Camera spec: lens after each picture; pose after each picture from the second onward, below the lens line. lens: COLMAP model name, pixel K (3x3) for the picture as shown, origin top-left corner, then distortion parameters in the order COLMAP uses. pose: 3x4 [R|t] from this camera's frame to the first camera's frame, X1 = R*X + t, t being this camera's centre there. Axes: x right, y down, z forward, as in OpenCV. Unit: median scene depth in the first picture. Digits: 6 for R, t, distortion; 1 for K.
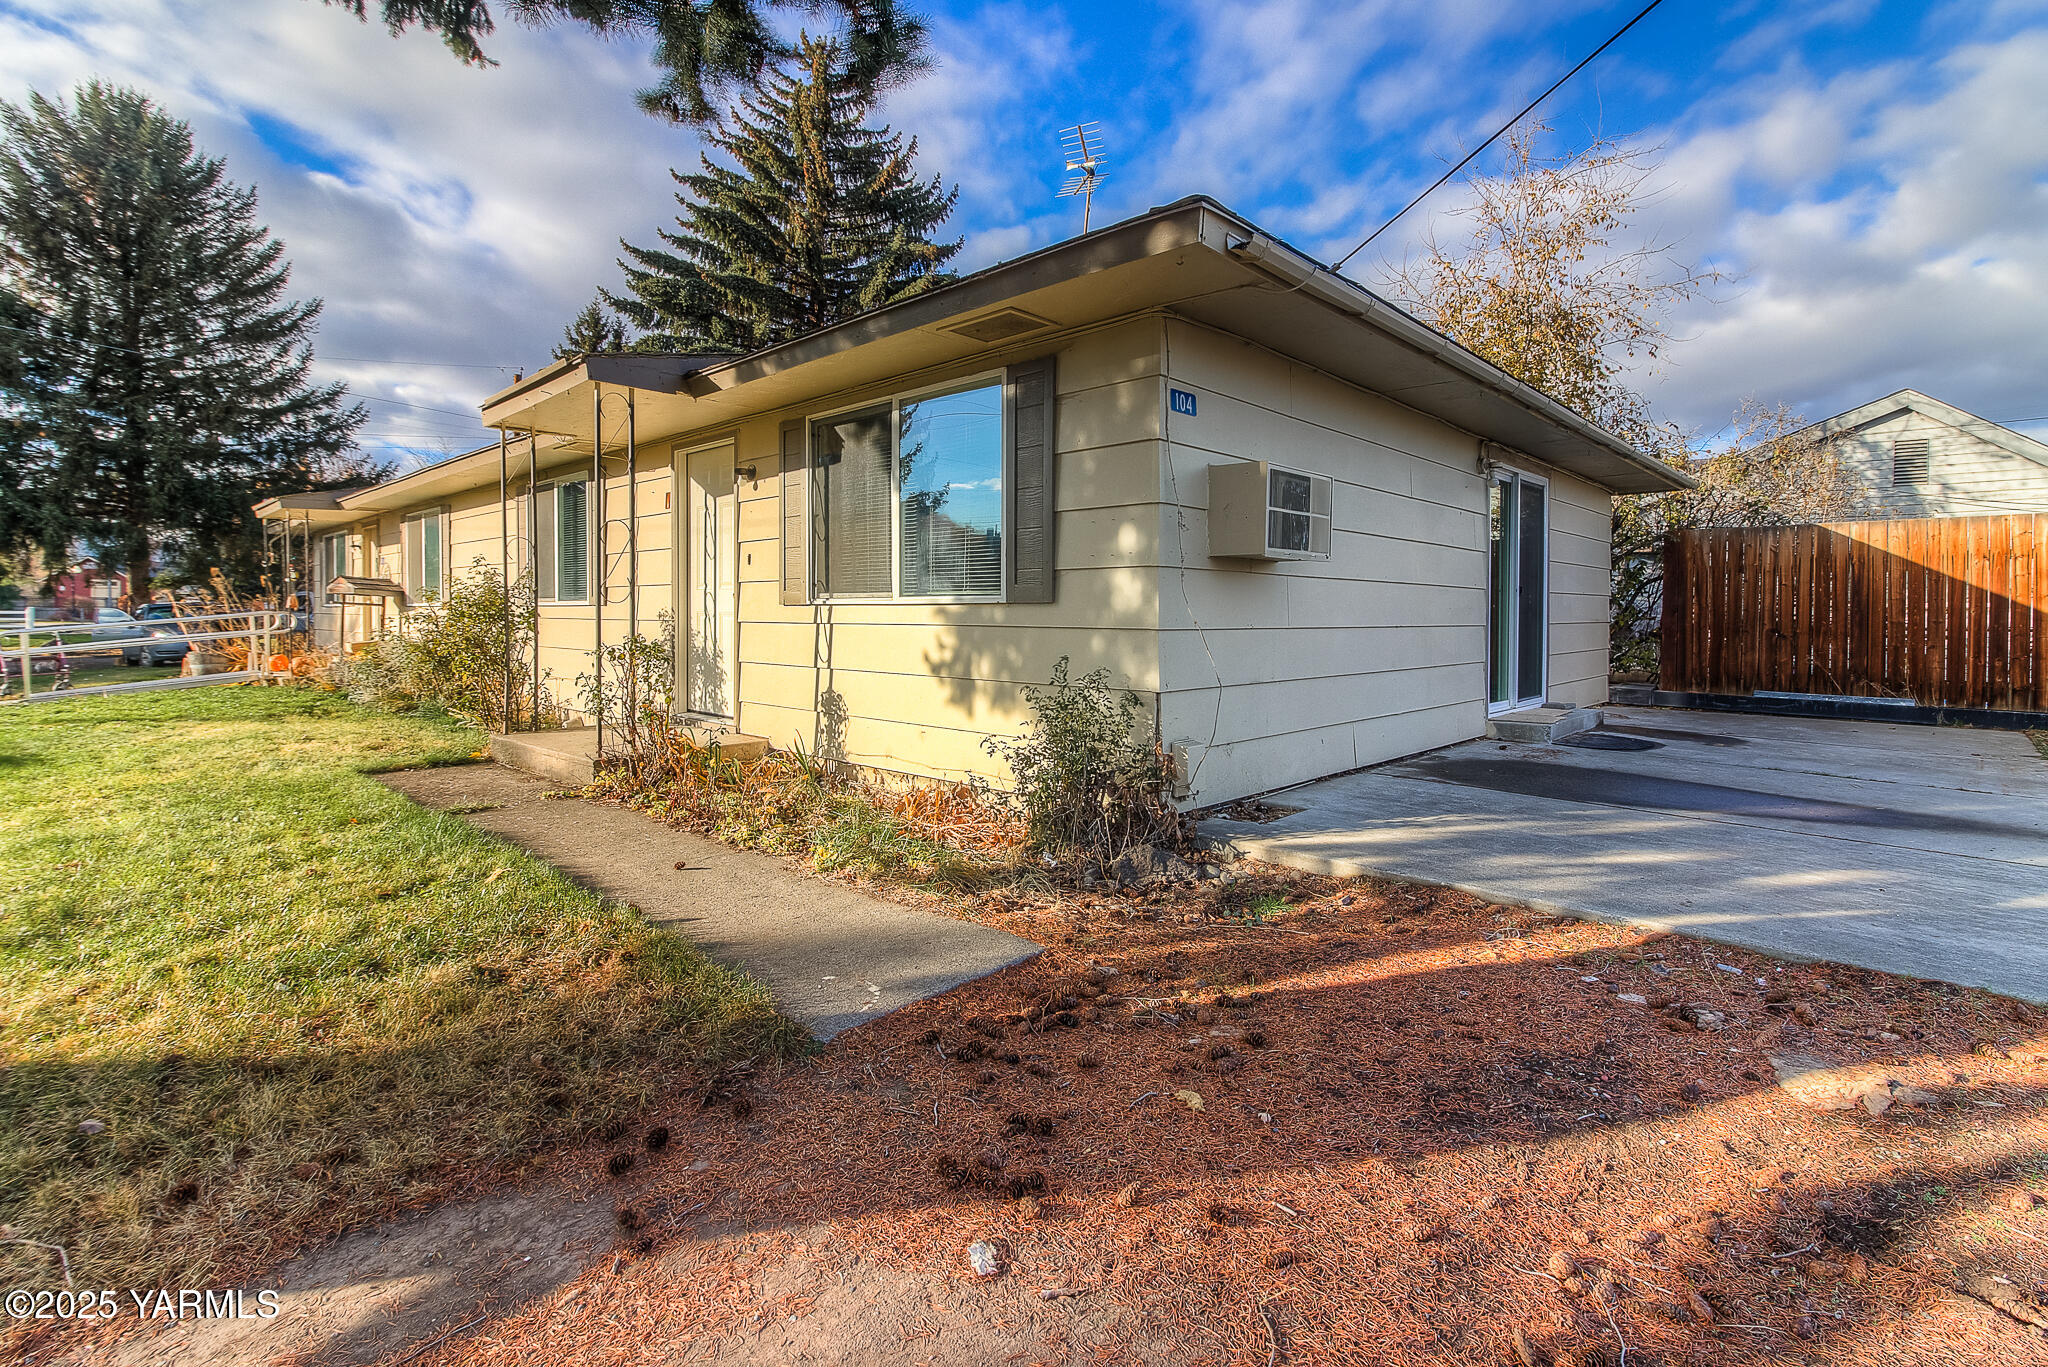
lens RADIAL K [[955.6, 0, 1027.4], [0, 955.6, 662.1], [0, 0, 1]] dist [-0.008229, -0.010371]
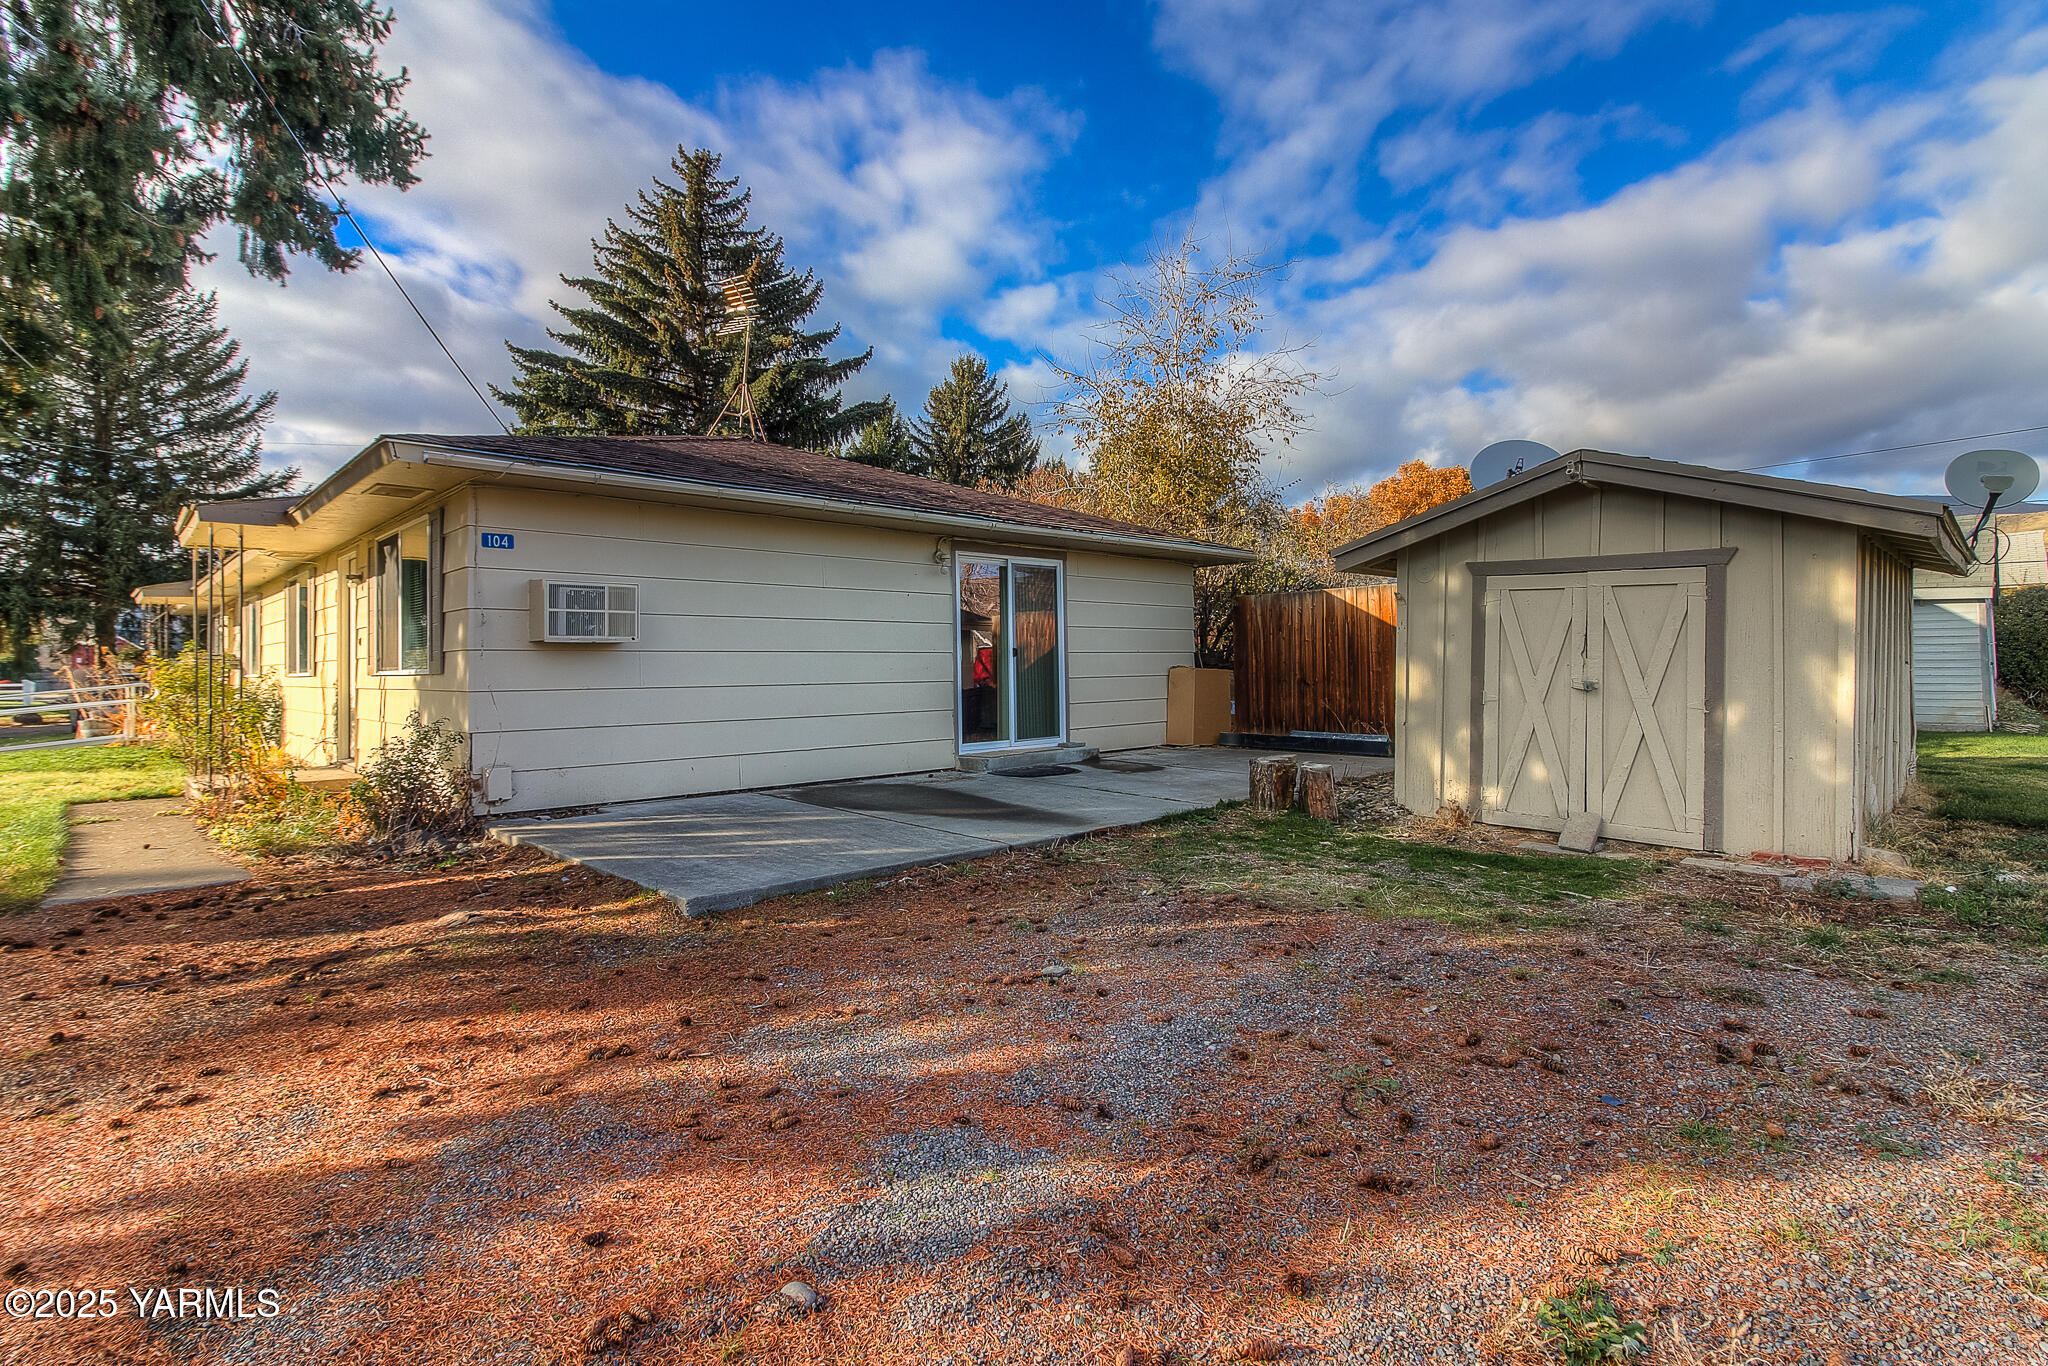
lens RADIAL K [[1045.6, 0, 1173.2], [0, 1045.6, 682.2], [0, 0, 1]] dist [-0.029798, -0.001006]
pose [[0.999793, -0.016541, -0.011867, 0.353941], [0.016118, 0.999261, -0.034891, 0.006984], [0.012435, 0.034693, 0.999321, -0.172652]]
